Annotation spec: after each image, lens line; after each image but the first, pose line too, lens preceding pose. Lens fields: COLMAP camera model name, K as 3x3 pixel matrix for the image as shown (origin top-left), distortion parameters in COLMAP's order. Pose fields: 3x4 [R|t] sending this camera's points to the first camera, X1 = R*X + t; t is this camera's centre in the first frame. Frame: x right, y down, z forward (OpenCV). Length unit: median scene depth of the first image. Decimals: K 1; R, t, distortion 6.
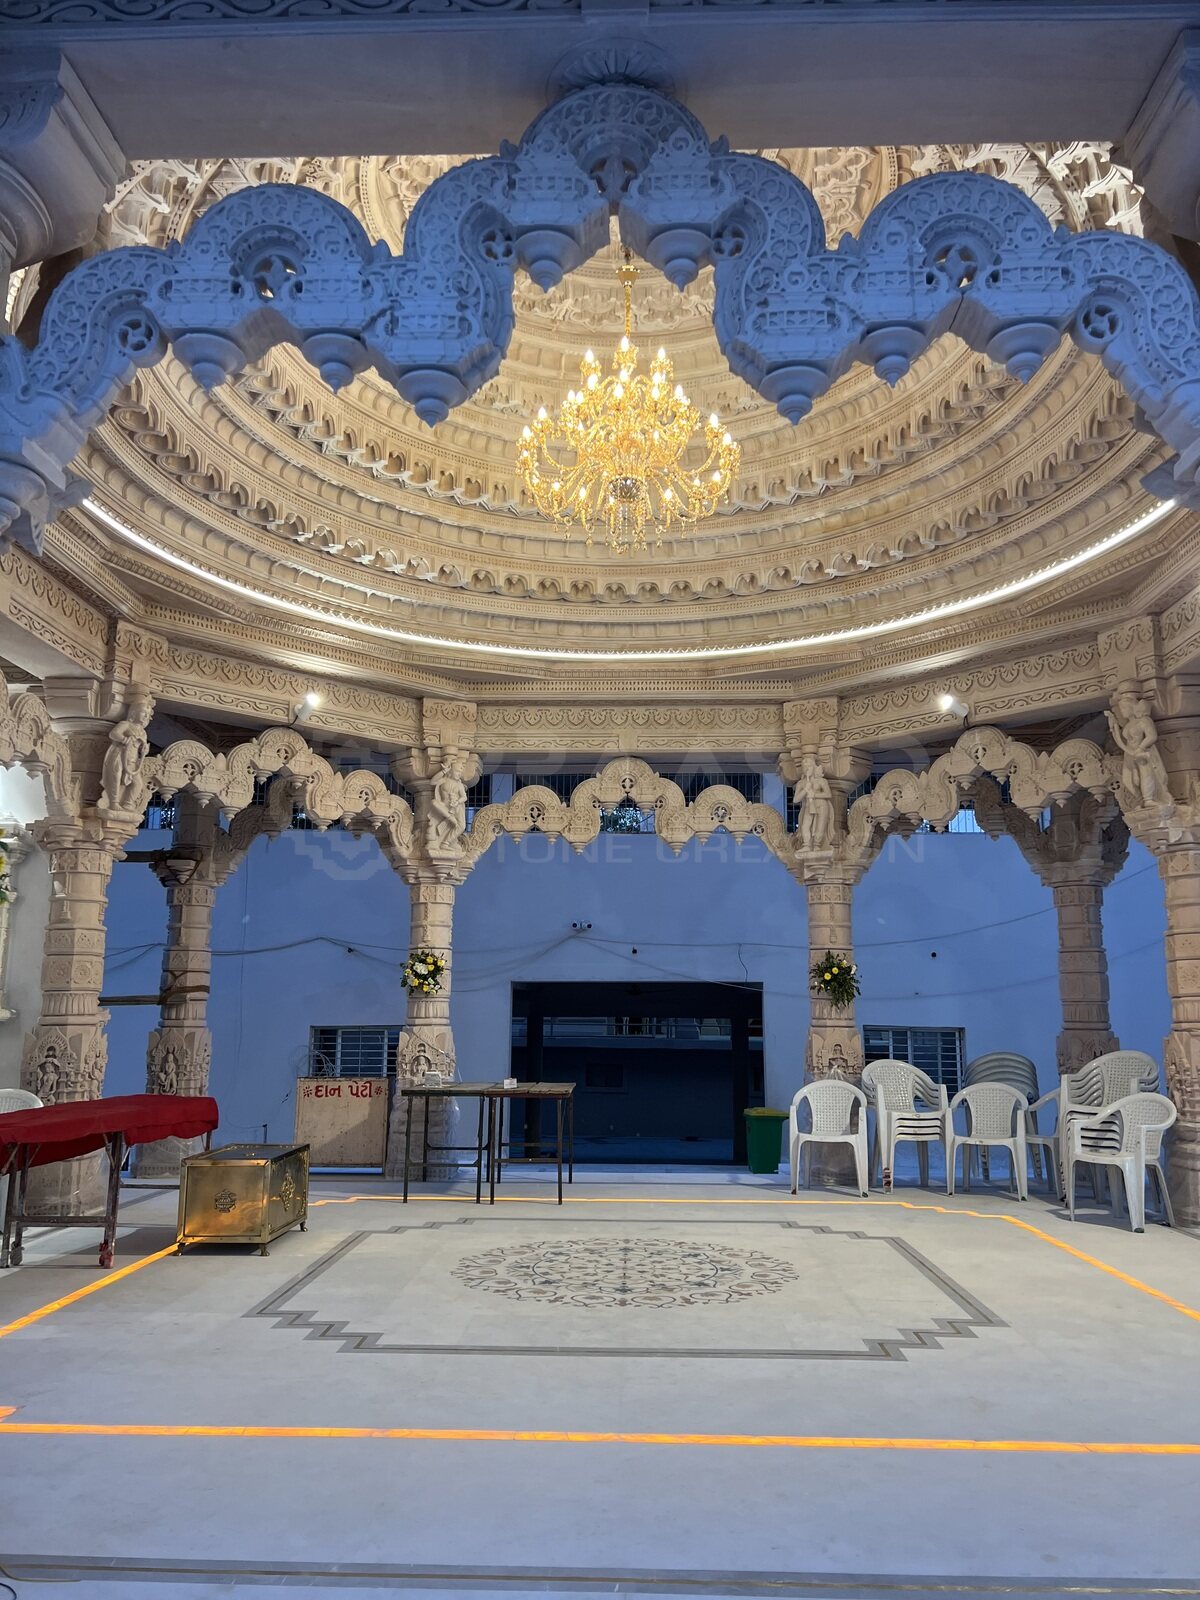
lens RADIAL K [[1255.3, 0, 602.1], [0, 1255.3, 803.9], [0, 0, 1]] dist [0.037390, -0.041265]
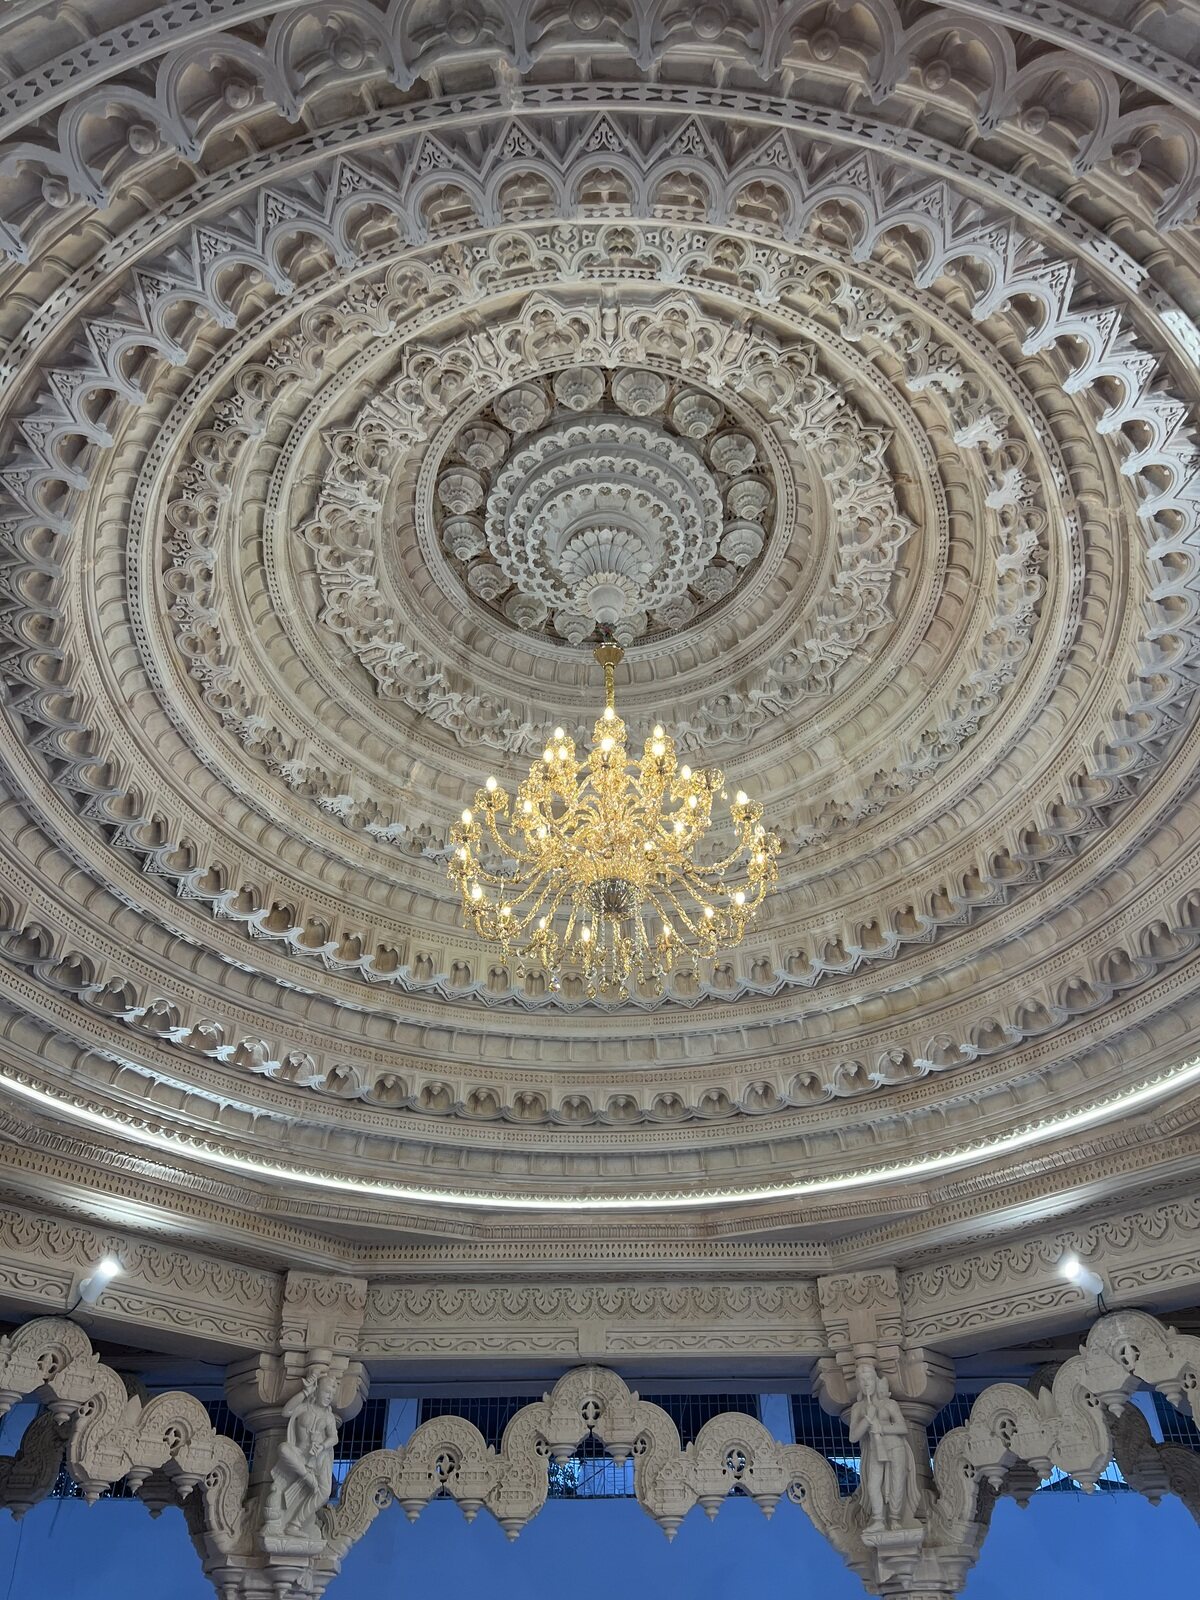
lens RADIAL K [[1255.3, 0, 624.0], [0, 1255.3, 770.9], [0, 0, 1]] dist [0.037390, -0.041265]
pose [[0.997676, 0.023966, 0.063781, -0.013498], [0.009021, 0.881393, -0.472298, 0.000886], [-0.067535, 0.471776, 0.879128, 0.287412]]
